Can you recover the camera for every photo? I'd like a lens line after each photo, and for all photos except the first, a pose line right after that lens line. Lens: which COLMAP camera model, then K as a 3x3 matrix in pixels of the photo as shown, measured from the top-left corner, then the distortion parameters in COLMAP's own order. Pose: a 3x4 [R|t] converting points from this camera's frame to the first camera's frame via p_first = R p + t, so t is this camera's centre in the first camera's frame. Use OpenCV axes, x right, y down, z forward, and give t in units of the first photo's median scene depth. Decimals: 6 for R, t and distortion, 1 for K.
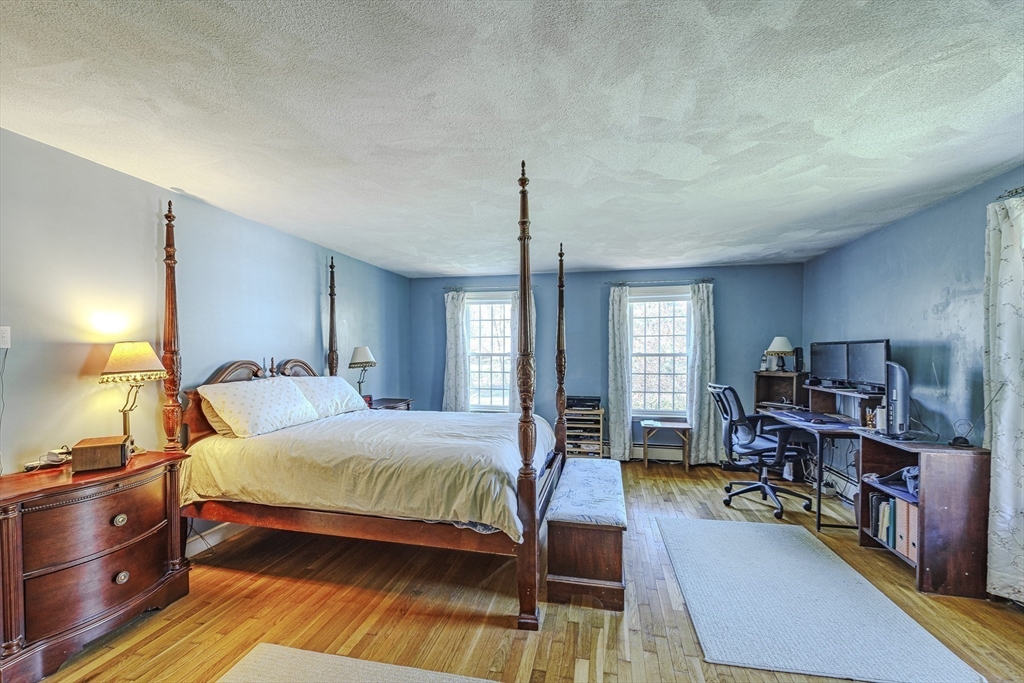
lens RADIAL K [[412.0, 0, 519.2], [0, 412.0, 361.9], [0, 0, 1]] dist [-0.000754, -0.000013]
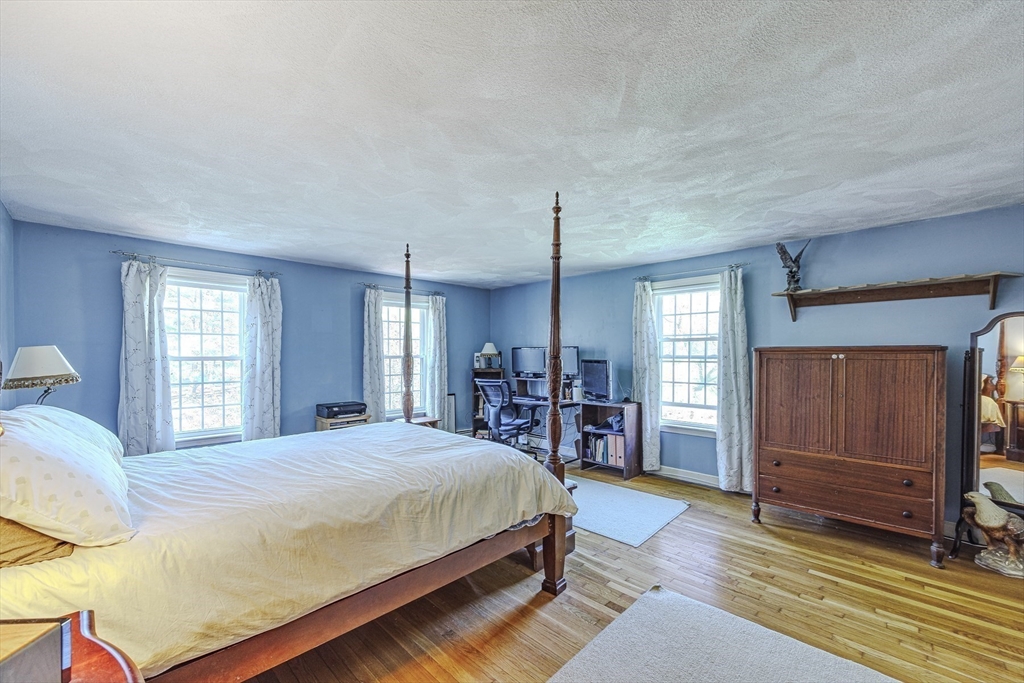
lens RADIAL K [[412.0, 0, 501.2], [0, 412.0, 359.7], [0, 0, 1]] dist [-0.000754, -0.000013]
pose [[0.546863, -0.013503, 0.837113, -0.843246], [0.022342, 0.999749, 0.001531, -0.012932], [-0.836924, 0.017865, 0.547028, 0.396001]]
